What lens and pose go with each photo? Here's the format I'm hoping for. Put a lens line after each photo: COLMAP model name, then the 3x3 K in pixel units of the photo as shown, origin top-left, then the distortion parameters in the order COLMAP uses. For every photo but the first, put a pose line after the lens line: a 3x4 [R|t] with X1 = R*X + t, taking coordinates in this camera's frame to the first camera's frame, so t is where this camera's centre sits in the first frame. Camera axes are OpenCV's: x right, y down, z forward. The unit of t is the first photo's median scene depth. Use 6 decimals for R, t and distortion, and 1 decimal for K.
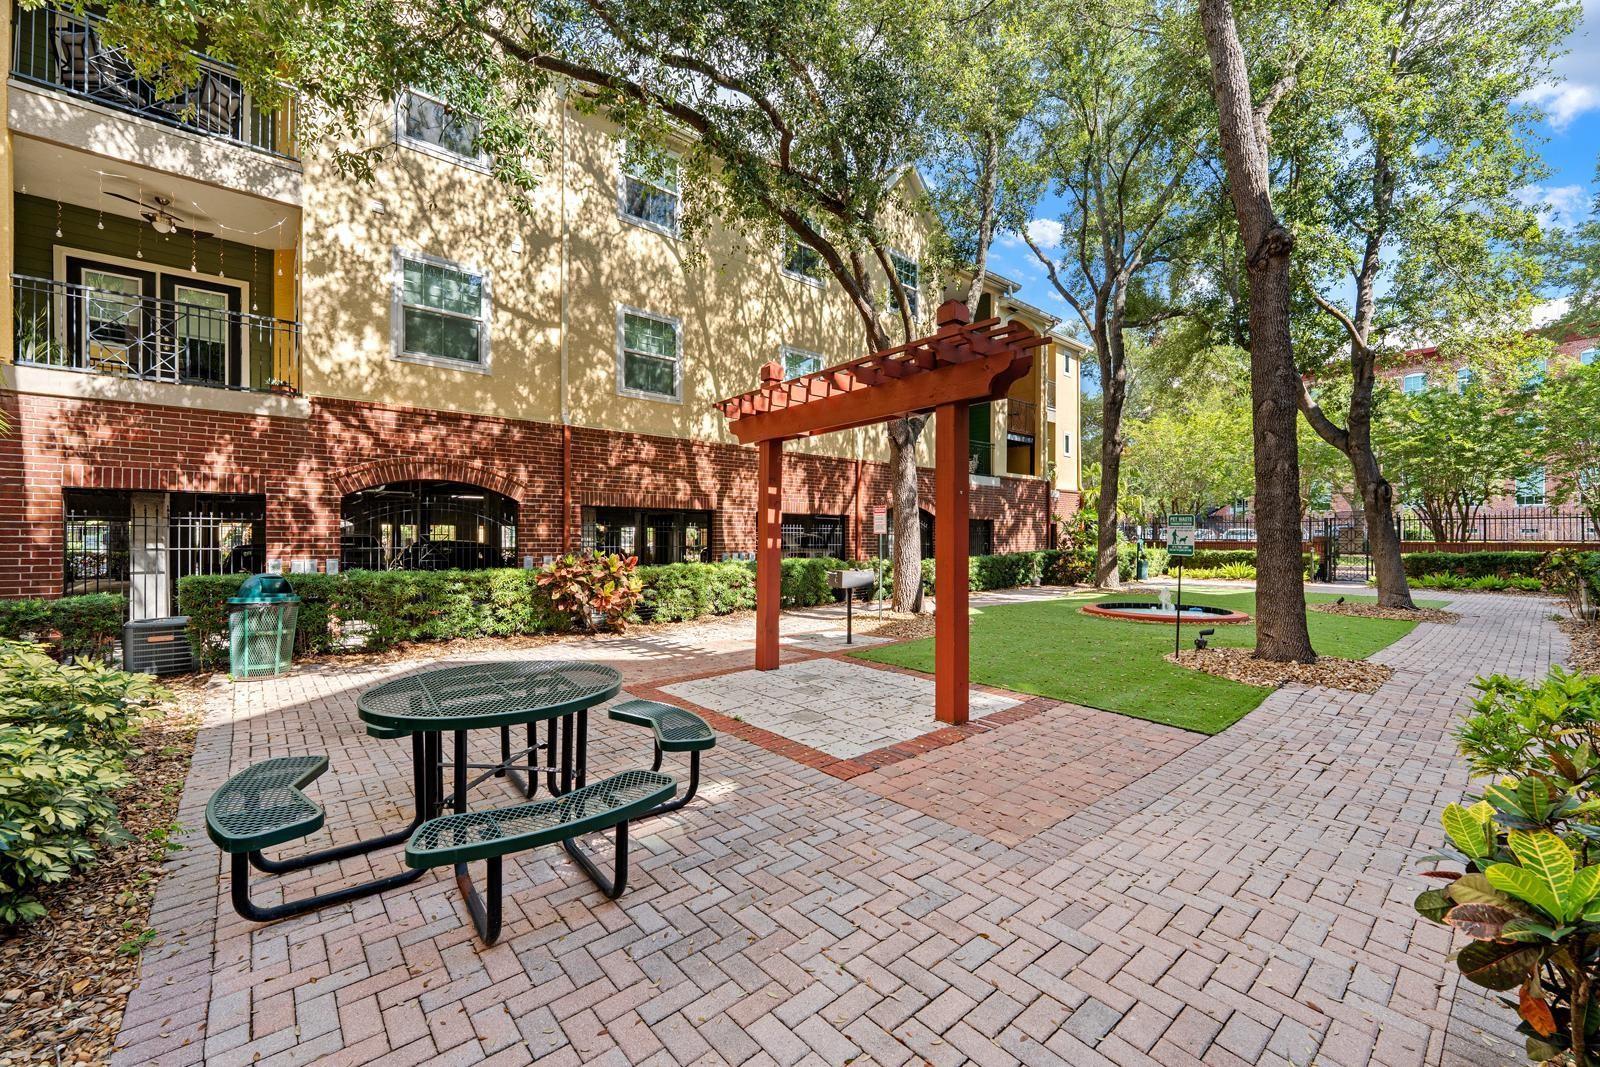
lens RADIAL K [[637.4, 0, 805.3], [0, 637.4, 535.3], [0, 0, 1]] dist [0.007233, -0.000238]
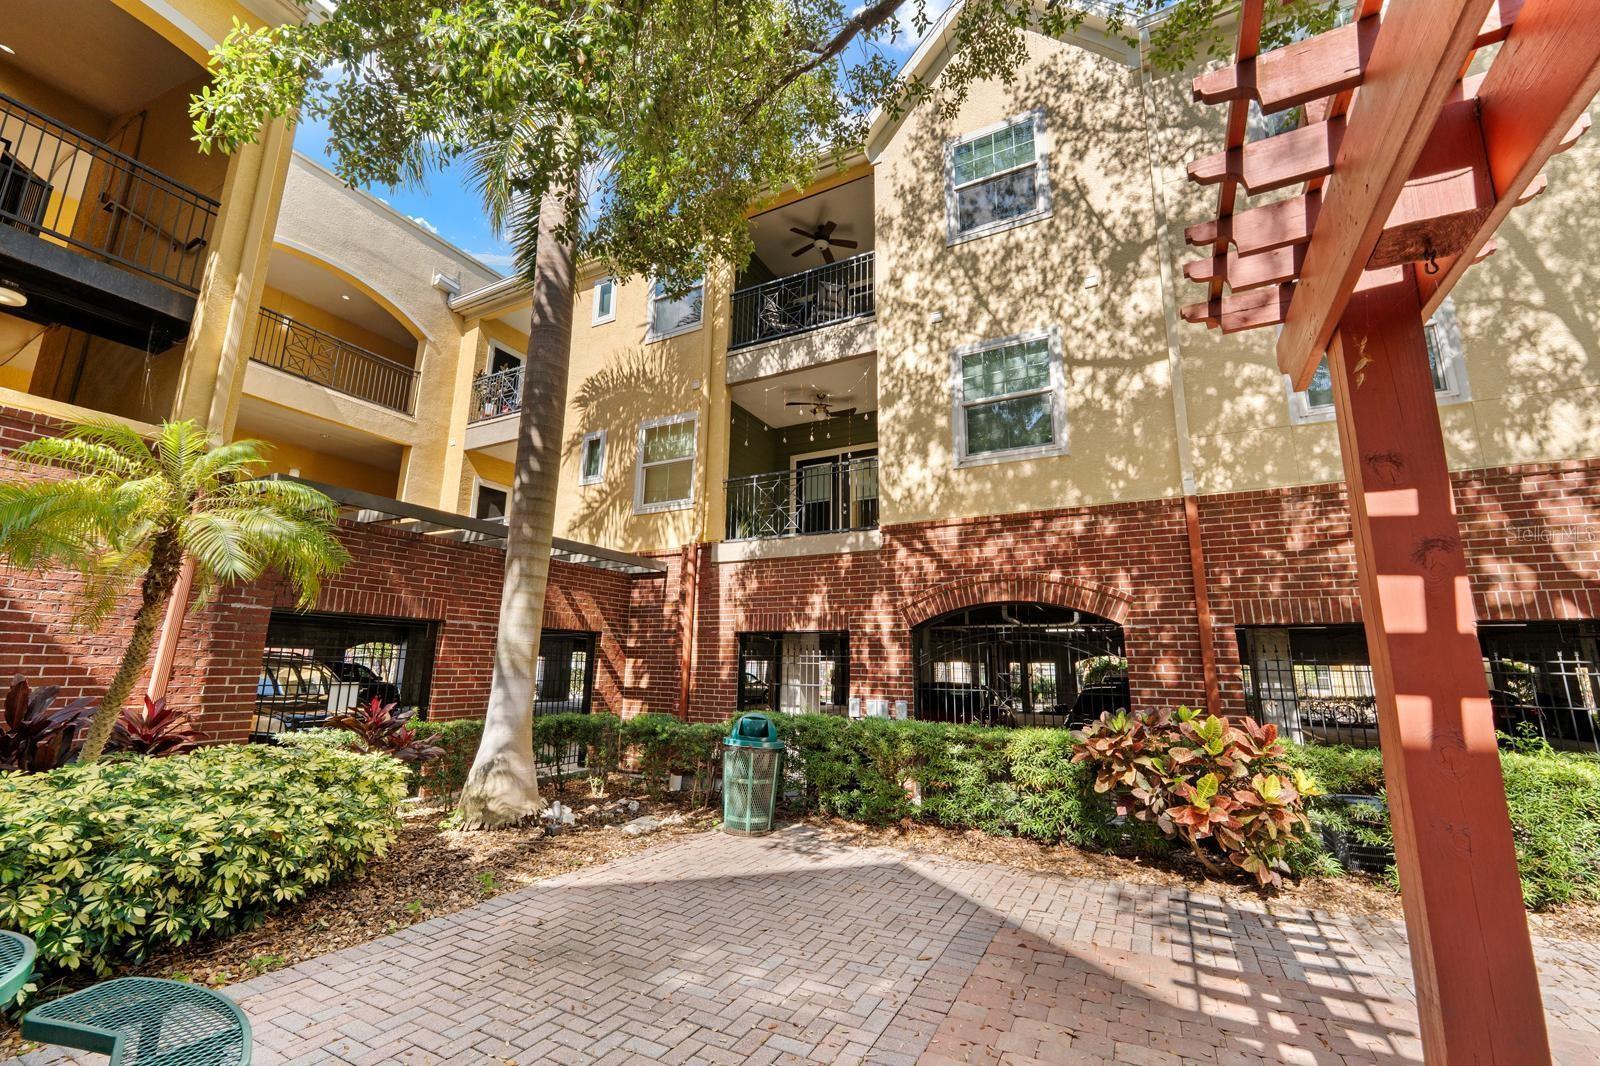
lens RADIAL K [[637.4, 0, 803.4], [0, 637.4, 546.0], [0, 0, 1]] dist [0.007233, -0.000238]
pose [[0.374568, -0.176476, -0.910250, 0.050910], [-0.014169, 0.980516, -0.195930, 0.001759], [0.927091, 0.086286, 0.364770, 0.504659]]
